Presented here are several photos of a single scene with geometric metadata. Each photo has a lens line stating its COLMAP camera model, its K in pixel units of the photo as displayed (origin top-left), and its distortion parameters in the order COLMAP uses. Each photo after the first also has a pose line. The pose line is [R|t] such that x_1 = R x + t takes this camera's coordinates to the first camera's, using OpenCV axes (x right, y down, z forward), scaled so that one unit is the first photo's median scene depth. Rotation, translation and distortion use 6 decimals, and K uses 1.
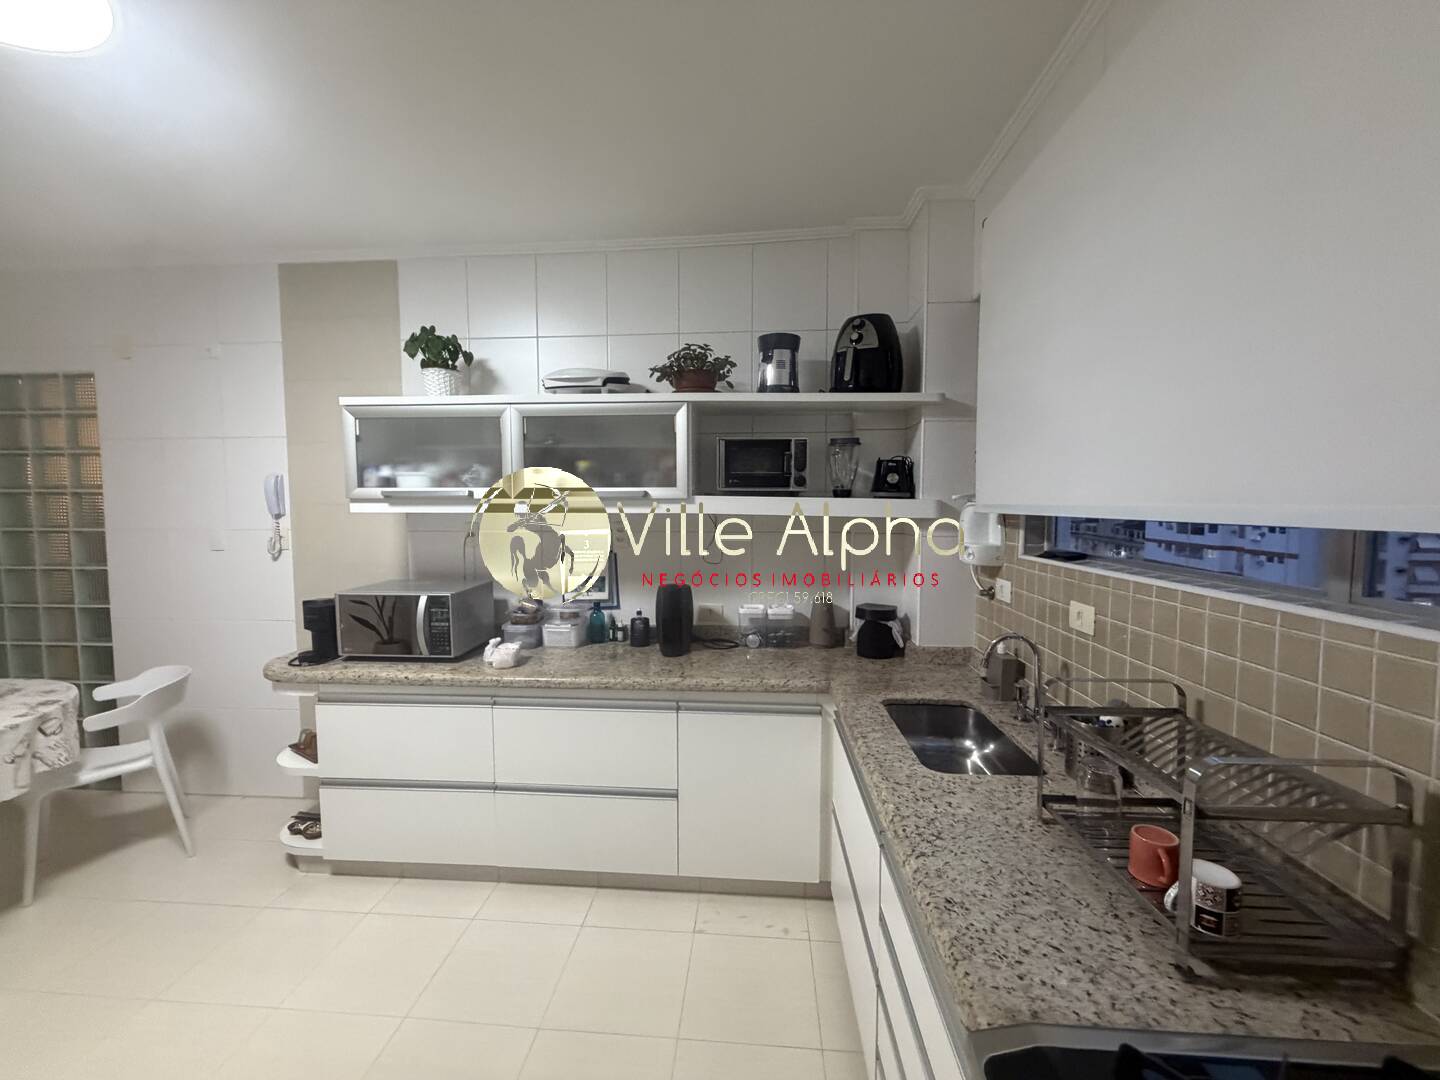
lens RADIAL K [[573.7, 0, 721.2], [0, 573.7, 542.5], [0, 0, 1]] dist [-0.004103, 0.001611]
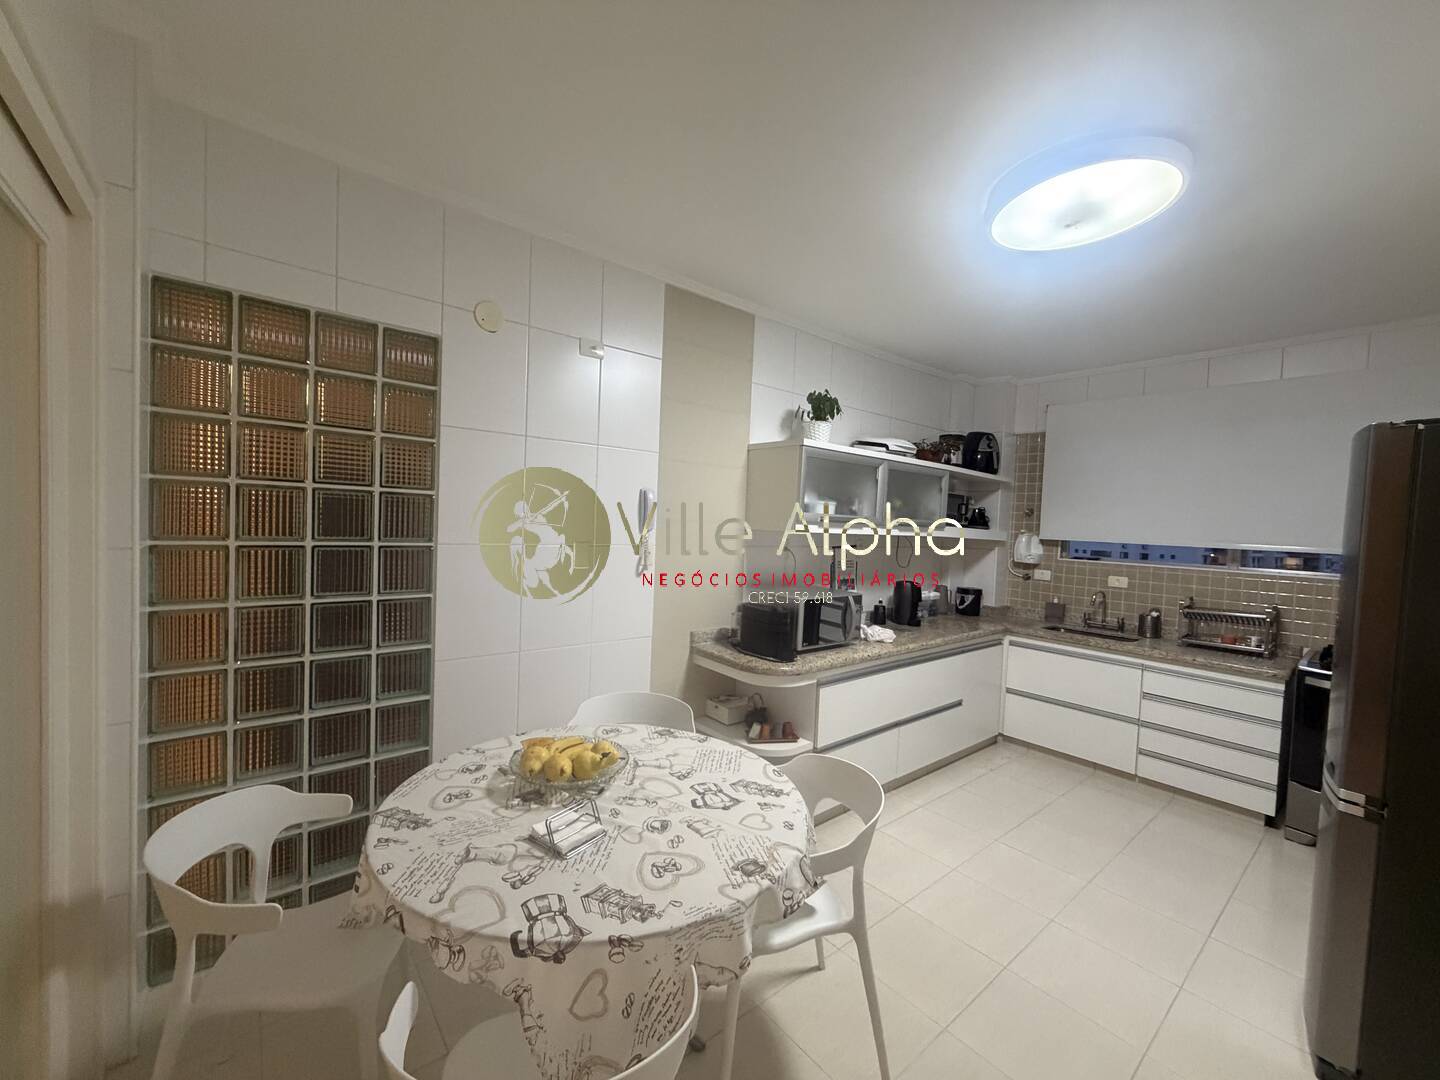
lens RADIAL K [[573.7, 0, 722.3], [0, 573.7, 543.4], [0, 0, 1]] dist [-0.004103, 0.001611]
pose [[0.727338, 0.001858, 0.686277, -1.776678], [0.002796, 0.999980, -0.005671, -0.024936], [-0.686274, 0.006043, 0.727318, 0.250241]]
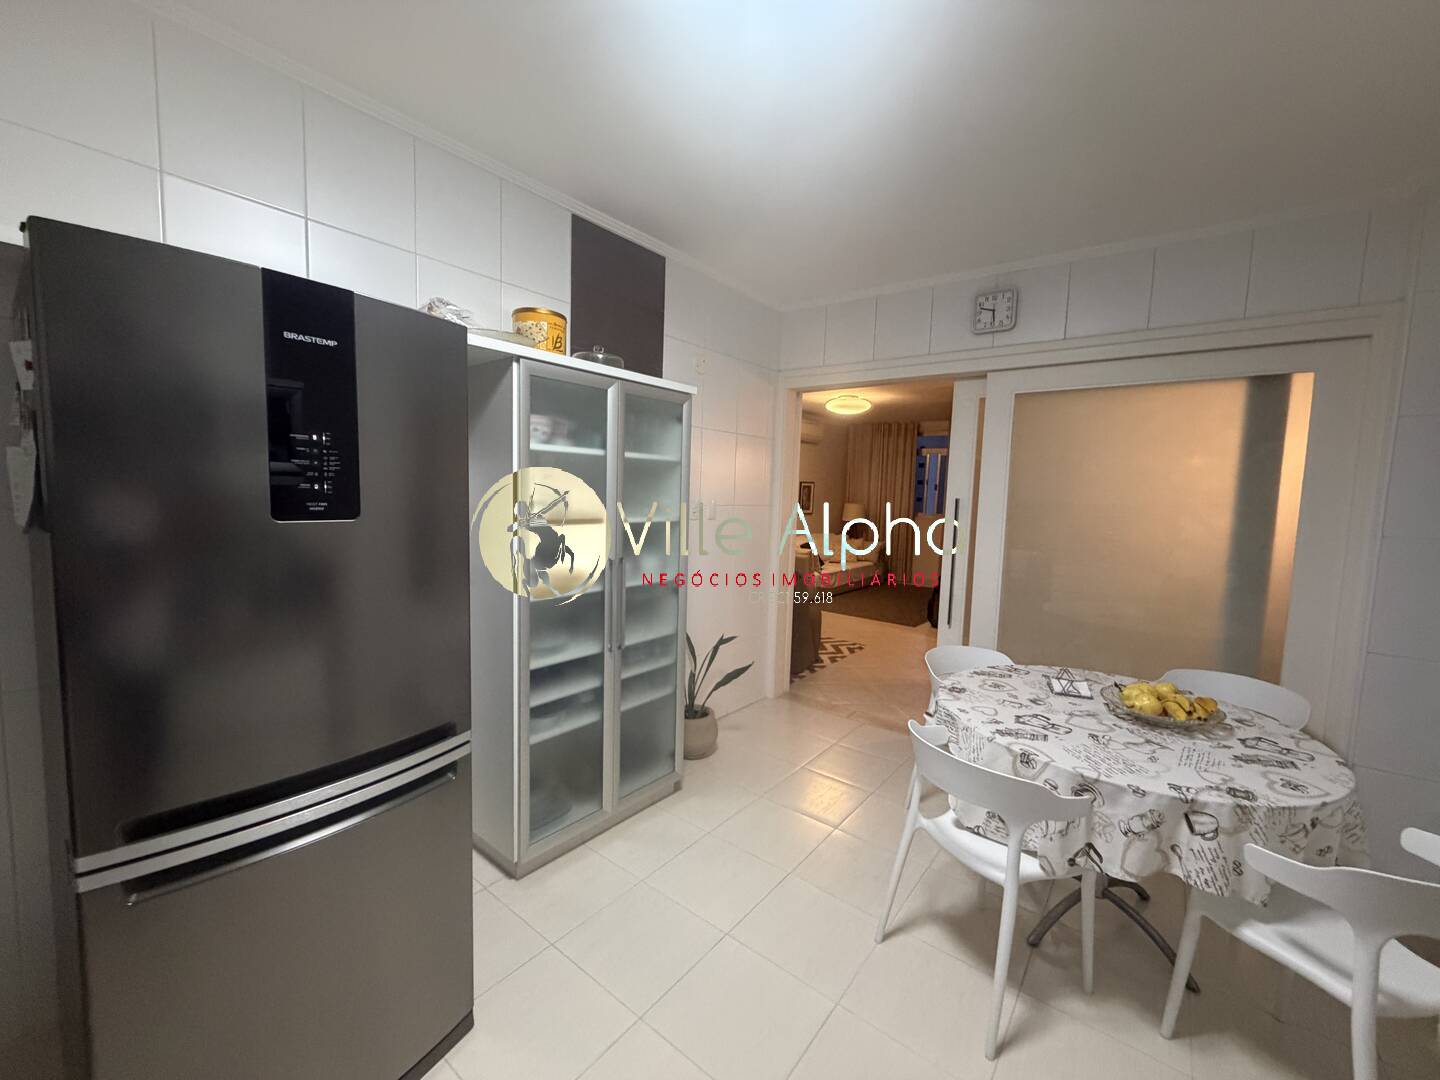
lens RADIAL K [[573.7, 0, 715.2], [0, 573.7, 534.0], [0, 0, 1]] dist [-0.004103, 0.001611]
pose [[-0.570728, 0.046957, -0.819795, -0.291279], [-0.083923, 0.989800, 0.115121, -0.048090], [0.816839, 0.134502, -0.560966, 0.841367]]
